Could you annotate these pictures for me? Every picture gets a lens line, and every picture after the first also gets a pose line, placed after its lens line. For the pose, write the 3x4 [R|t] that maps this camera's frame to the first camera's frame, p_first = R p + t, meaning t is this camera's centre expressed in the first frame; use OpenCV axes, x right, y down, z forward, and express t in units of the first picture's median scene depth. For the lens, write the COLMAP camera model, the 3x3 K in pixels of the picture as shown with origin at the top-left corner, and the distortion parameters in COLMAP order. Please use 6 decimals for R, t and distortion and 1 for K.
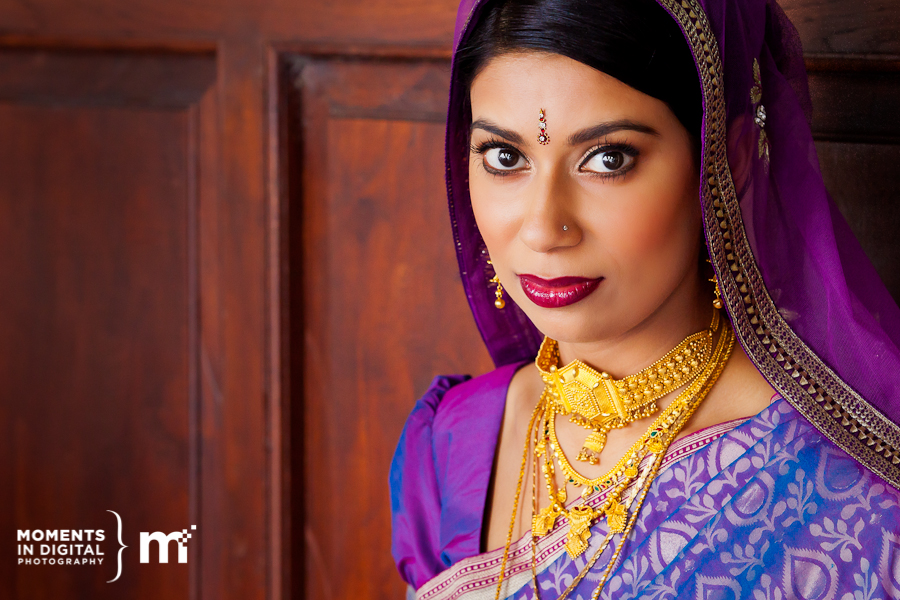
lens RADIAL K [[2993.2, 0, 450.0], [0, 2993.2, 300.0], [0, 0, 1]] dist [-1.456392, 10.720951]
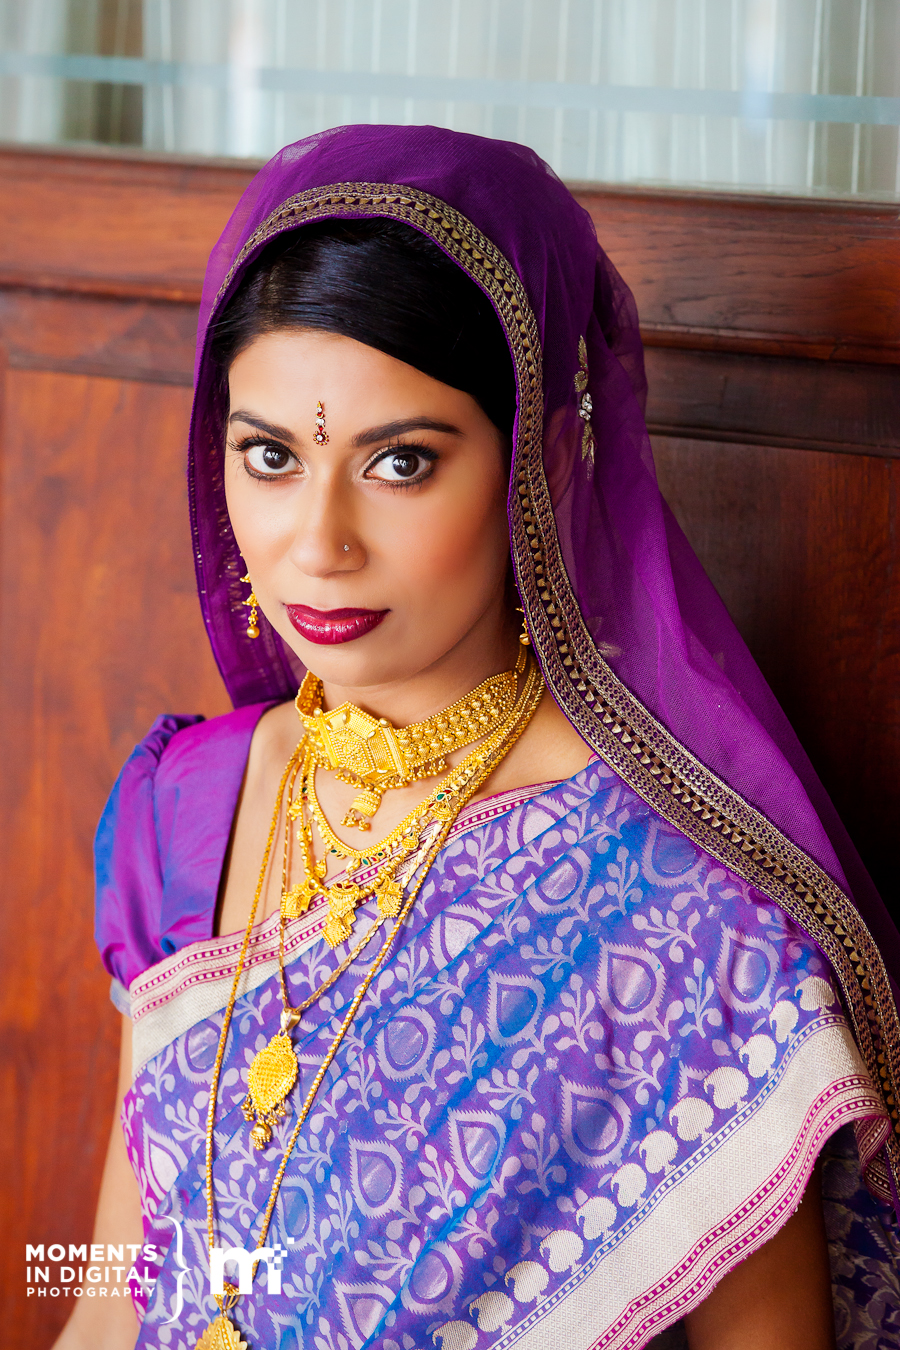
lens RADIAL K [[6158.7, 0, 450.0], [0, 6158.7, 675.0], [0, 0, 1]] dist [-3.984672, -2.156867]
pose [[0.993469, 0.030456, 0.109964, -0.114975], [-0.033683, 0.999051, 0.027611, -0.034973], [-0.109019, -0.031134, 0.993552, -0.676299]]
